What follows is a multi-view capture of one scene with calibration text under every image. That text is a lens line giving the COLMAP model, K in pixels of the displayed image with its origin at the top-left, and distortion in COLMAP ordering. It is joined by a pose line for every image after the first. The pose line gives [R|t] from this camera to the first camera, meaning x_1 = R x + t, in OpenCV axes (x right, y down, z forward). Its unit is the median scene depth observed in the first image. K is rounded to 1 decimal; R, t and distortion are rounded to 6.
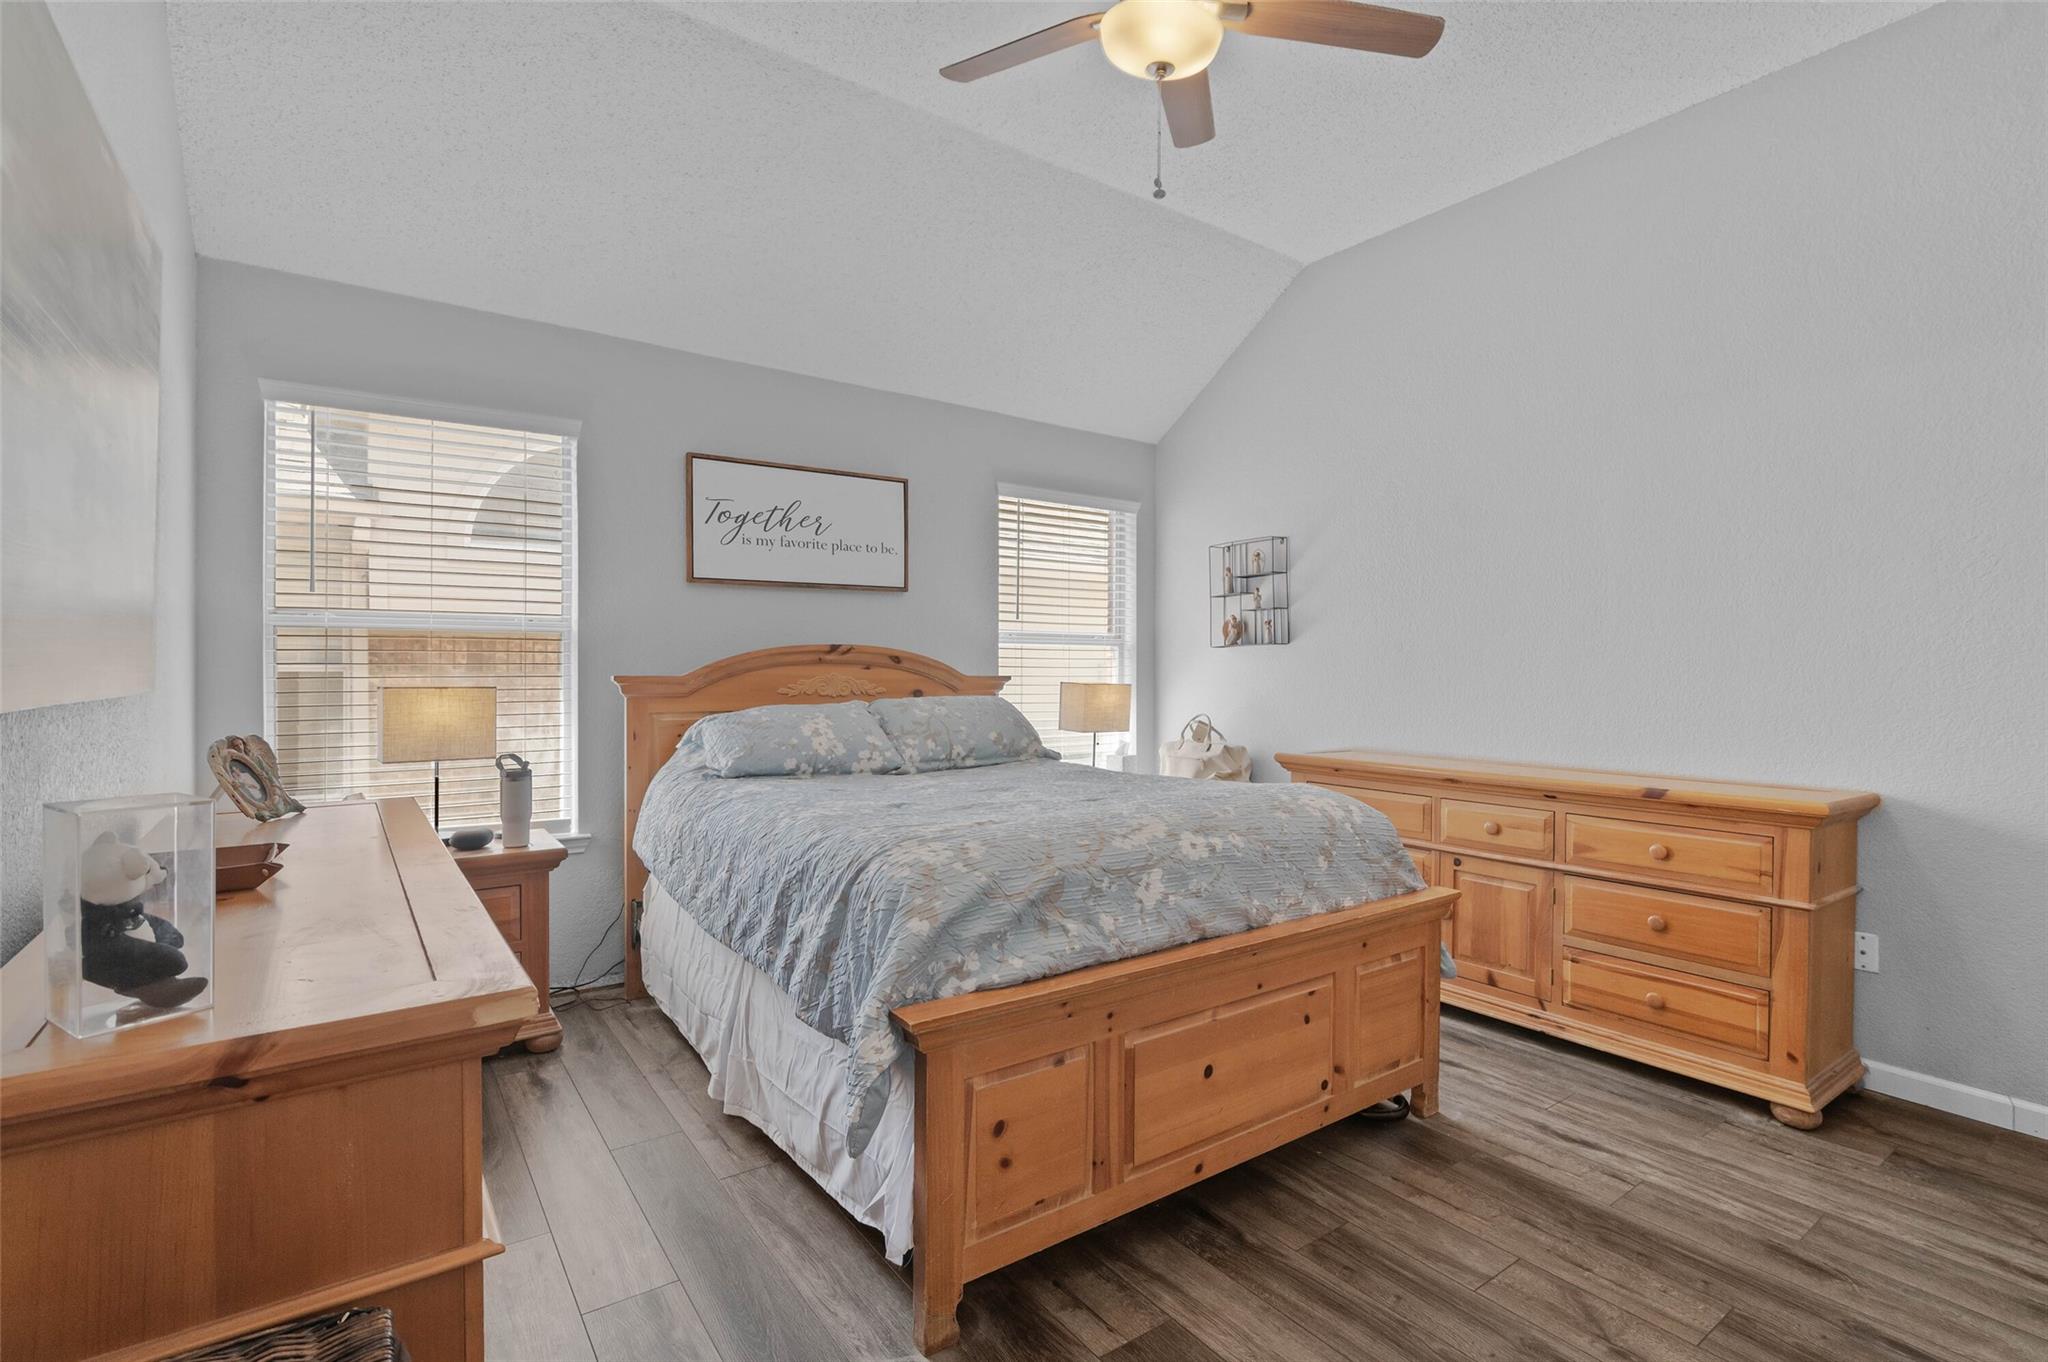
lens RADIAL K [[941.2, 0, 1032.6], [0, 941.2, 674.6], [0, 0, 1]] dist [-0.012833, 0.002231]
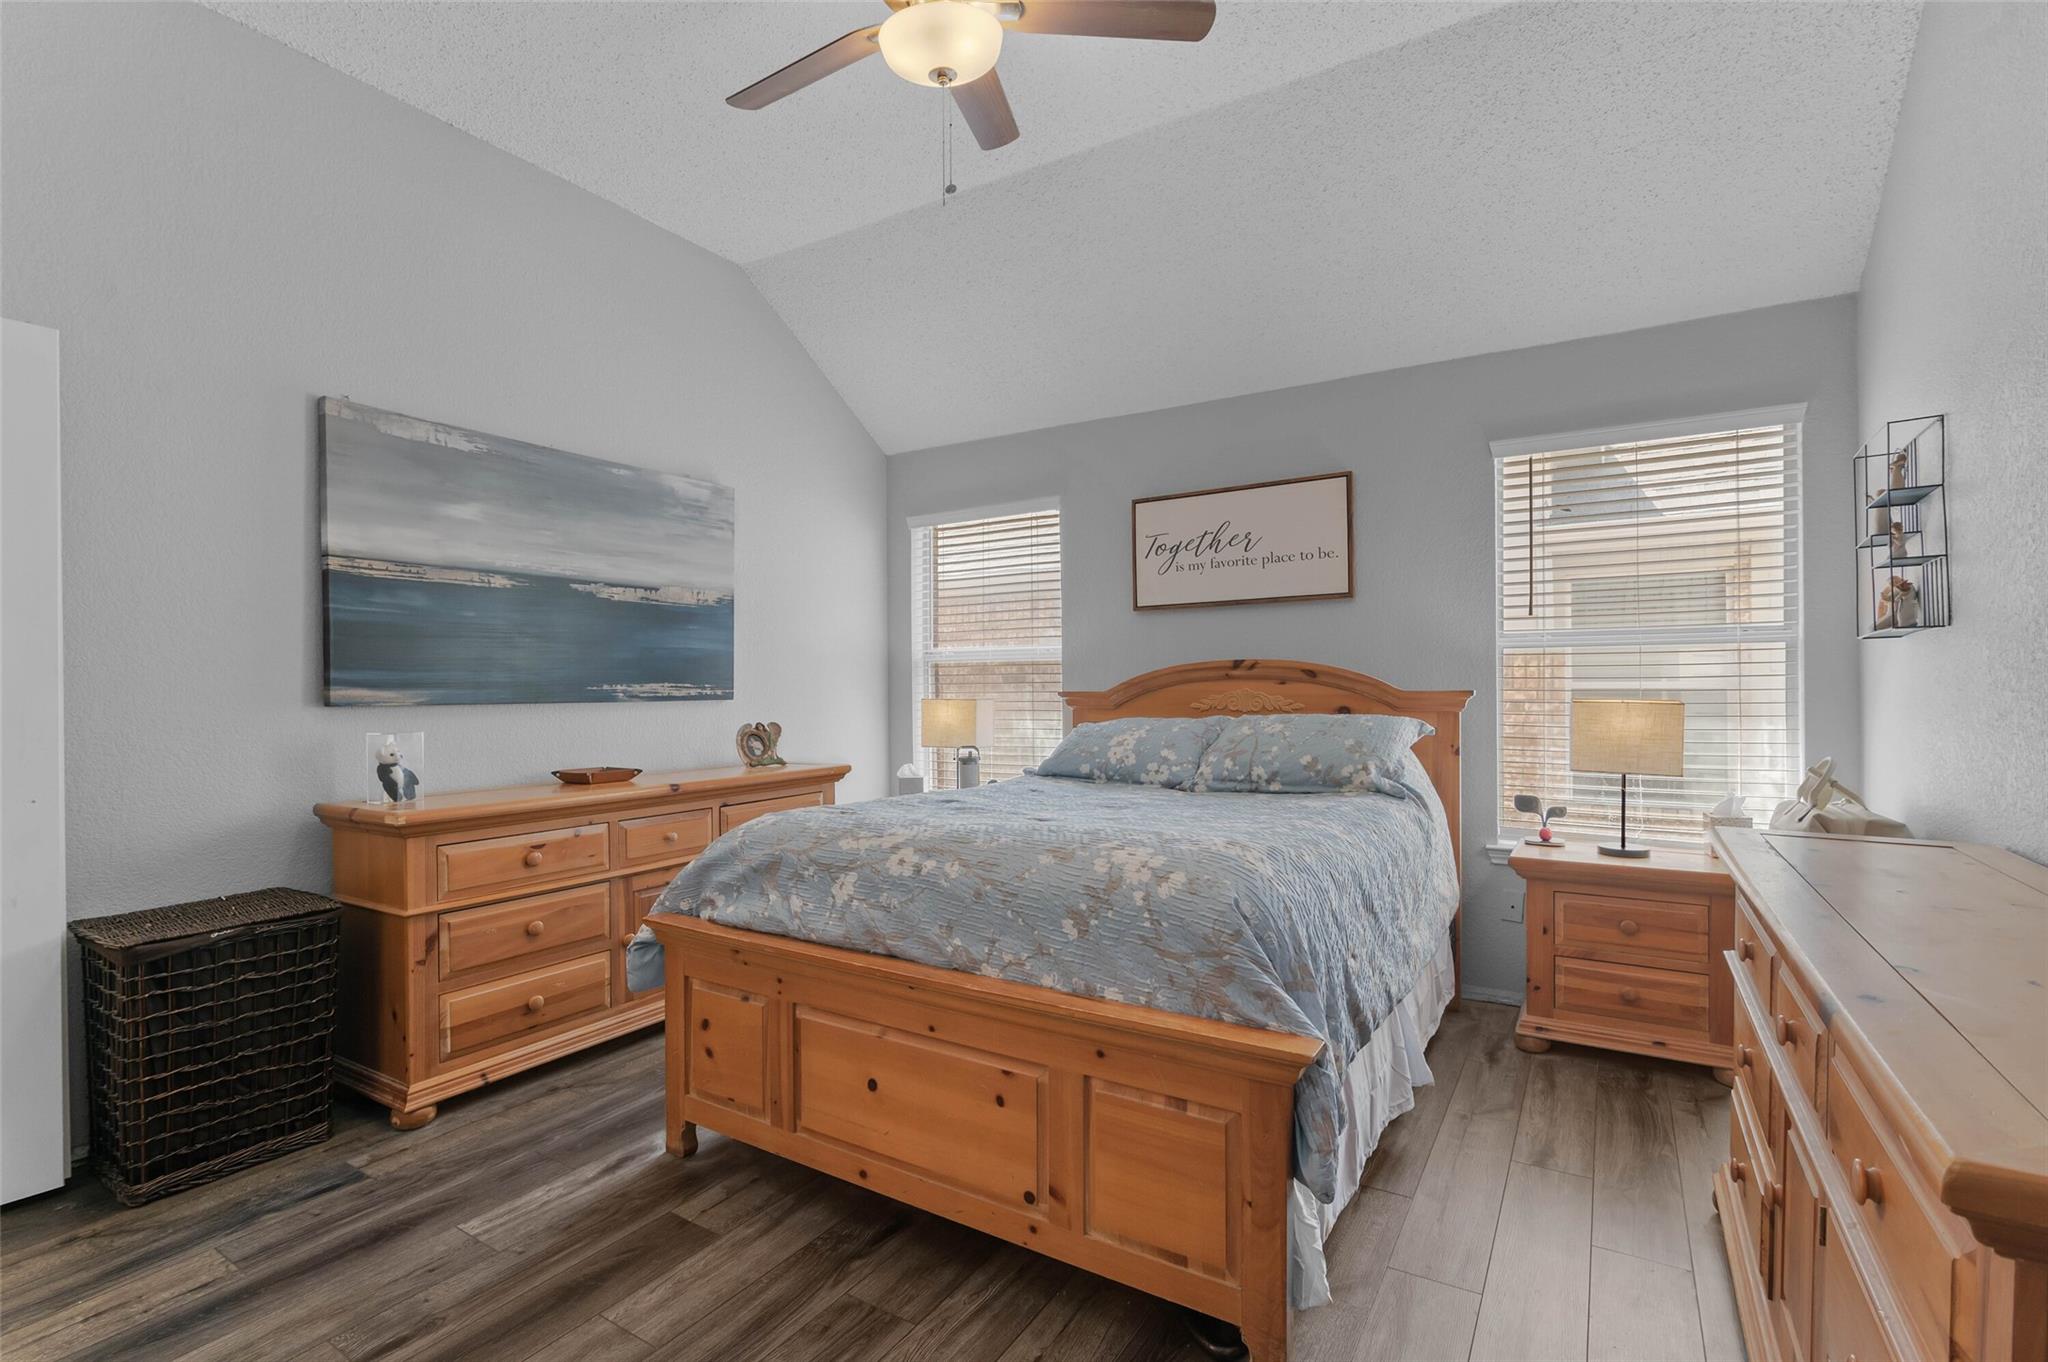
lens RADIAL K [[941.2, 0, 1033.3], [0, 941.2, 691.2], [0, 0, 1]] dist [-0.012833, 0.002231]
pose [[0.381140, -0.001309, -0.924516, 0.949577], [0.001952, 0.999998, -0.000612, 0.002285], [0.924515, -0.001571, 0.381142, 0.624558]]
